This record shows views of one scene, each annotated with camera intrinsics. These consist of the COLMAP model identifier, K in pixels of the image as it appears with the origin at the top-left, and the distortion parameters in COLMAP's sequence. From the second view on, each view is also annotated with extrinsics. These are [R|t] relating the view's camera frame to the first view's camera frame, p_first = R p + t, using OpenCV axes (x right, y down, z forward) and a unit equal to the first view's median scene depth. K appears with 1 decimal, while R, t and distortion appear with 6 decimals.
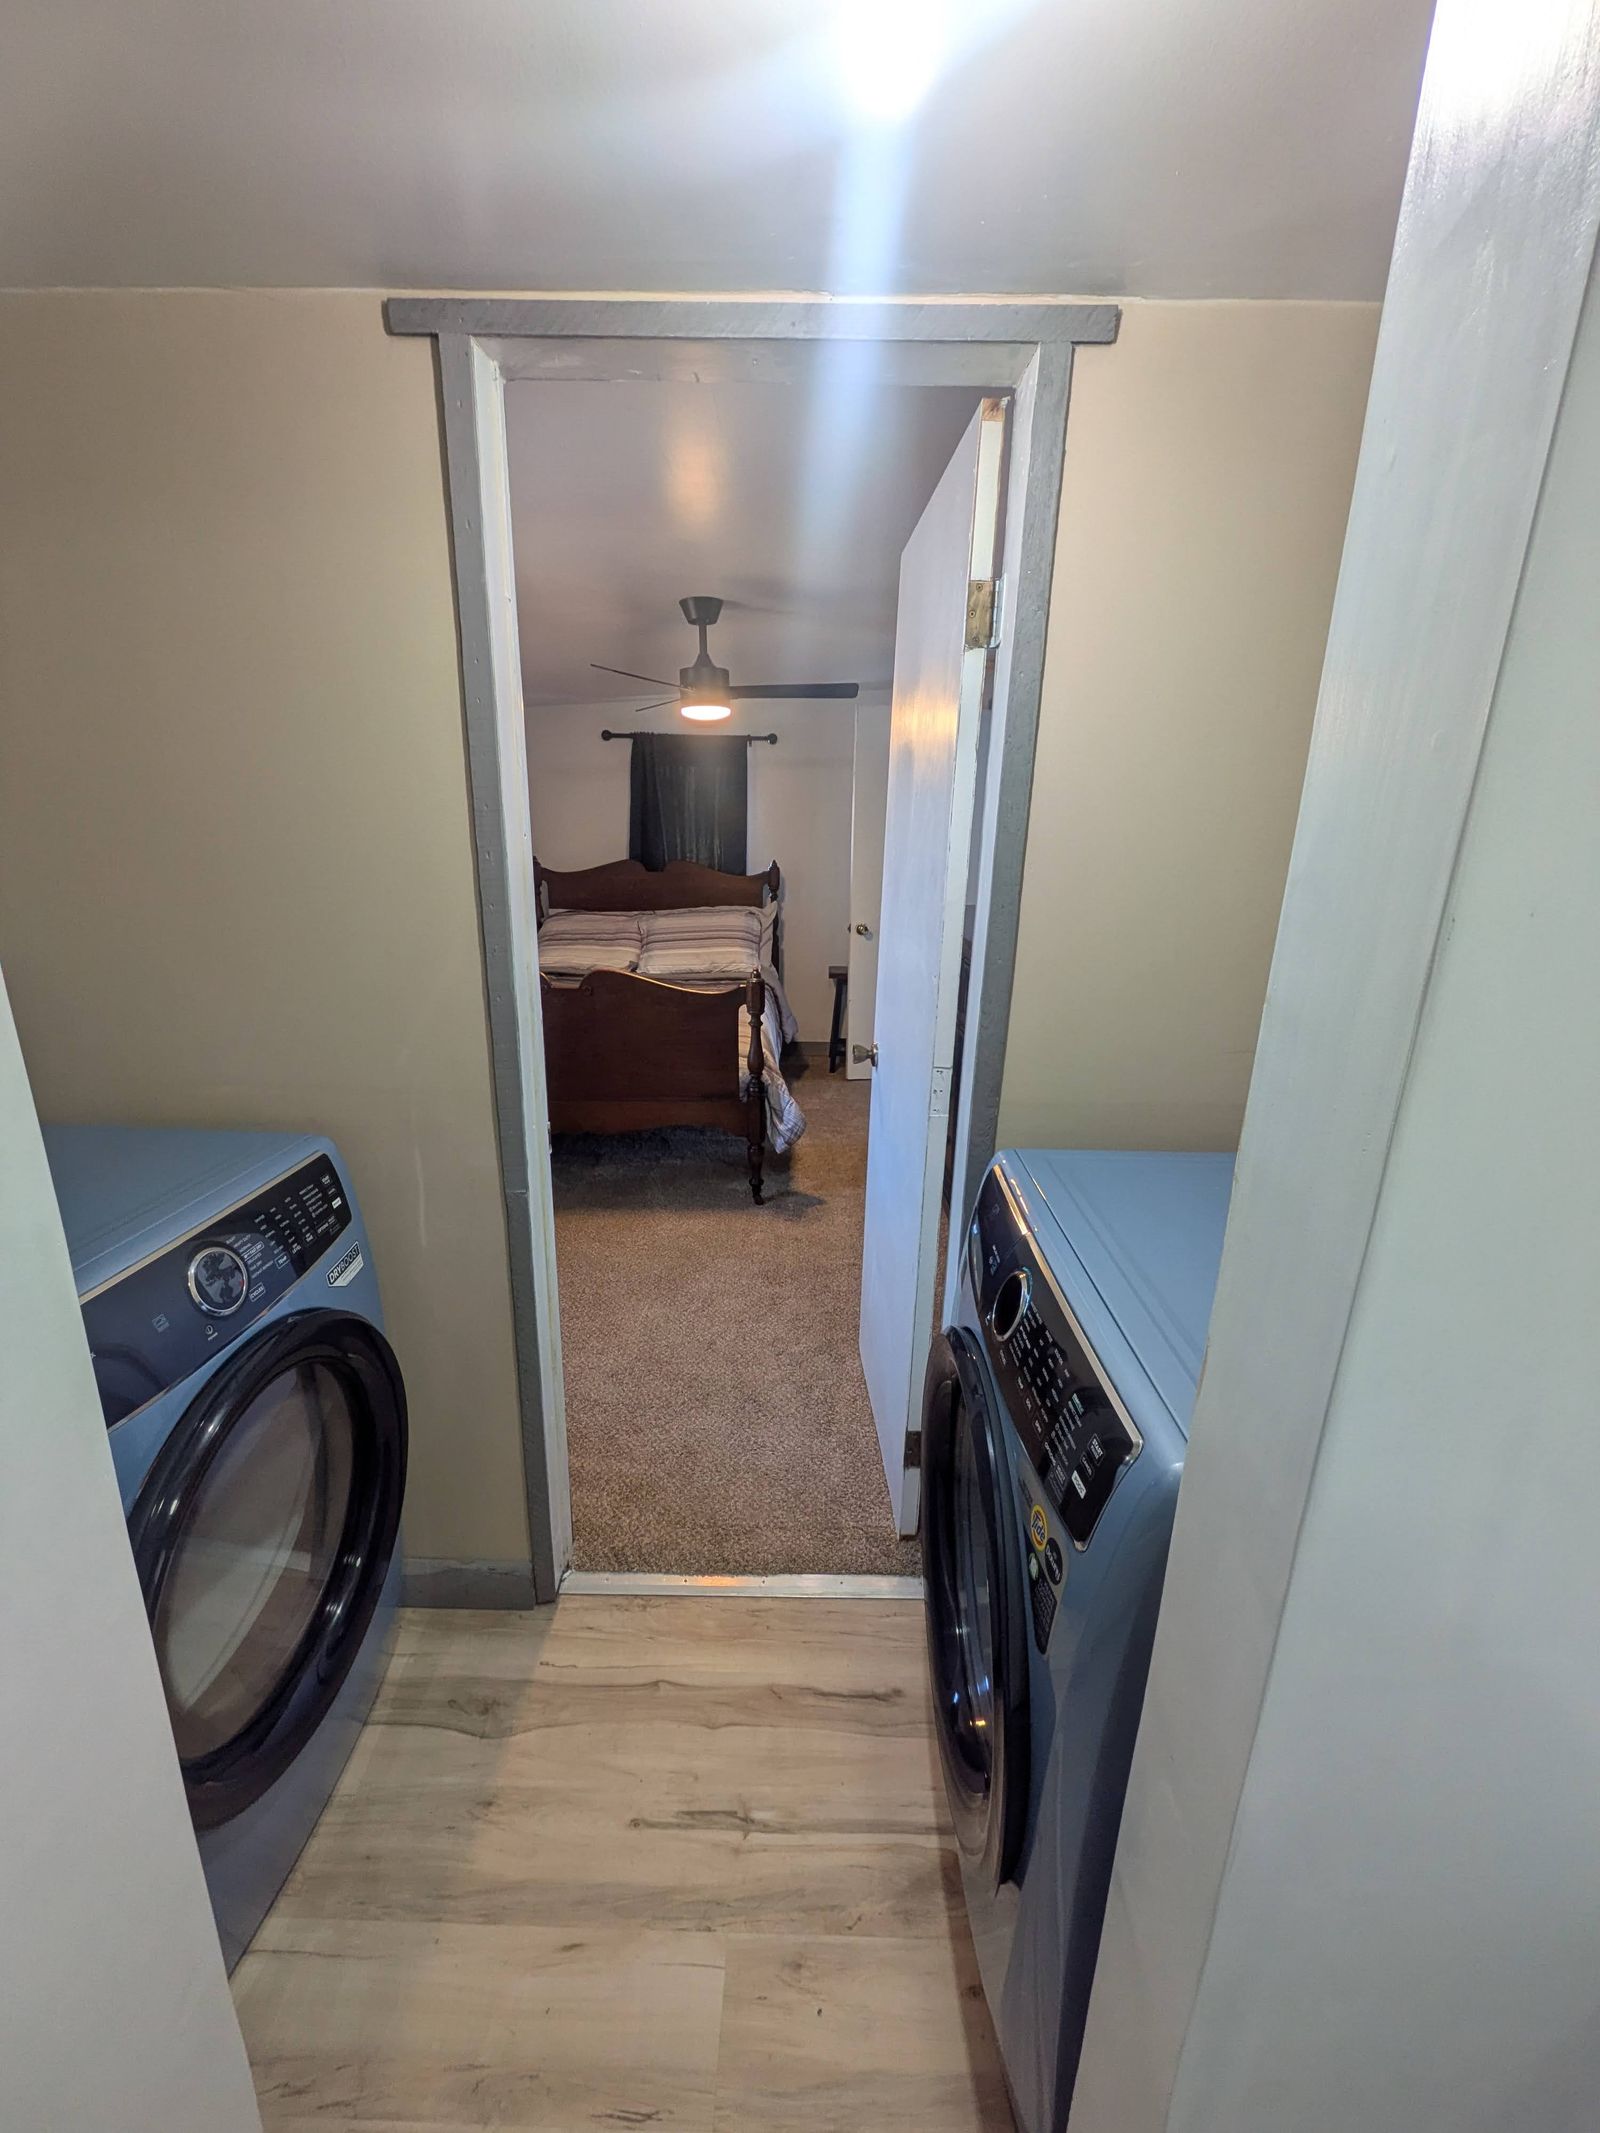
lens RADIAL K [[841.8, 0, 803.5], [0, 841.8, 1076.7], [0, 0, 1]] dist [-0.000324, 0.000080]
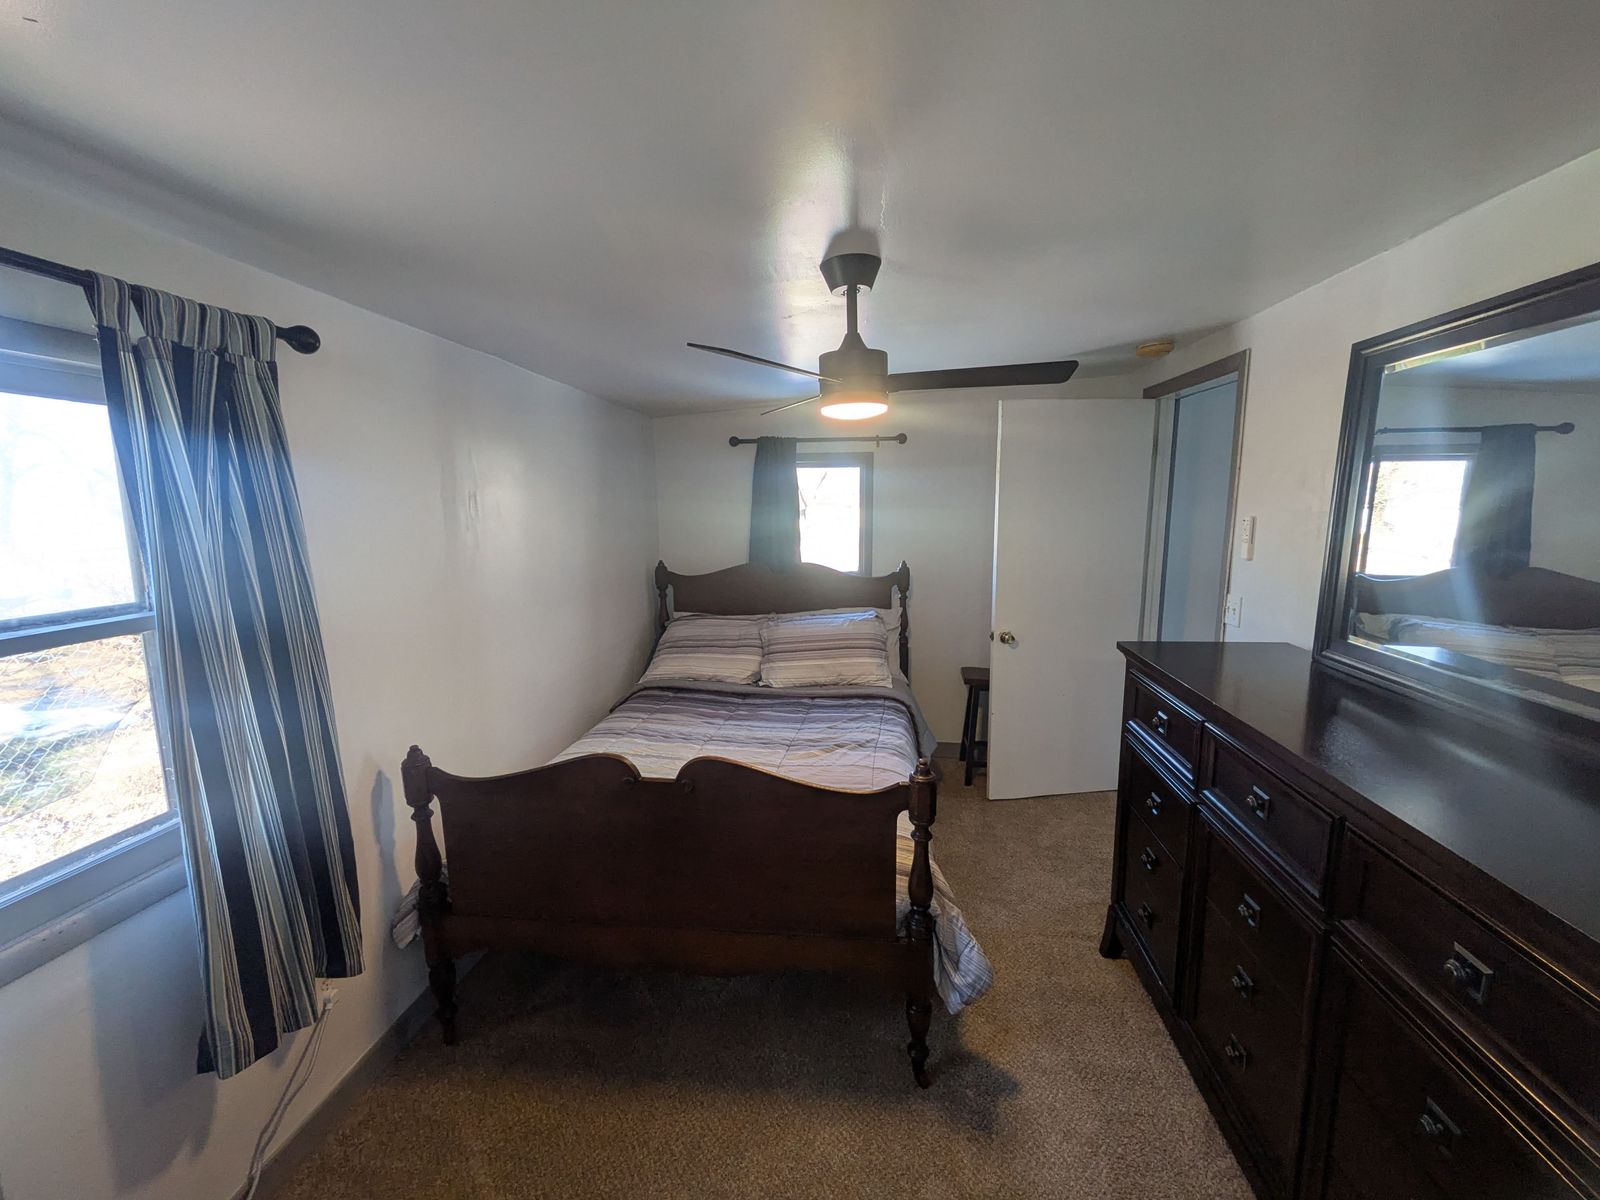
lens RADIAL K [[631.5, 0, 796.4], [0, 631.5, 592.7], [0, 0, 1]] dist [-0.000324, 0.000080]
pose [[0.989895, -0.015426, -0.140962, -0.077087], [-0.004094, 0.990542, -0.137151, -0.177709], [0.141744, 0.136342, 0.980469, 0.420662]]
